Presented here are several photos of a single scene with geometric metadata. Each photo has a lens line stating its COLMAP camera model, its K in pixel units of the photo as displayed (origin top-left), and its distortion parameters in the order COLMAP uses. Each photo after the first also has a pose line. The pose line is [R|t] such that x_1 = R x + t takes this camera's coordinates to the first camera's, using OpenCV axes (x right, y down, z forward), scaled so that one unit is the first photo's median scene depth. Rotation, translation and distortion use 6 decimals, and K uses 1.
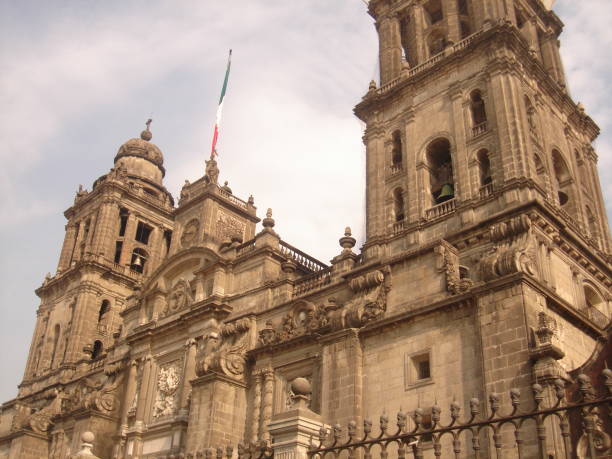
lens RADIAL K [[701.7, 0, 306.0], [0, 701.7, 229.5], [0, 0, 1]] dist [-0.149108, 0.018225]
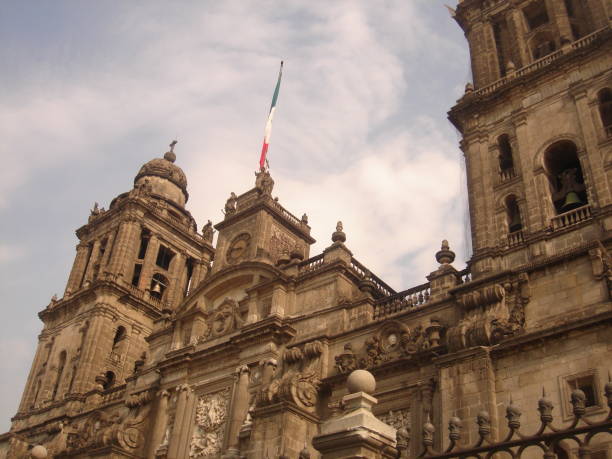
lens RADIAL K [[701.7, 0, 306.0], [0, 701.7, 229.5], [0, 0, 1]] dist [-0.149108, 0.018225]
pose [[0.997493, 0.065140, 0.027636, -0.123135], [-0.062212, 0.993425, -0.096111, 0.069933], [-0.033715, 0.094150, 0.994987, 0.139331]]
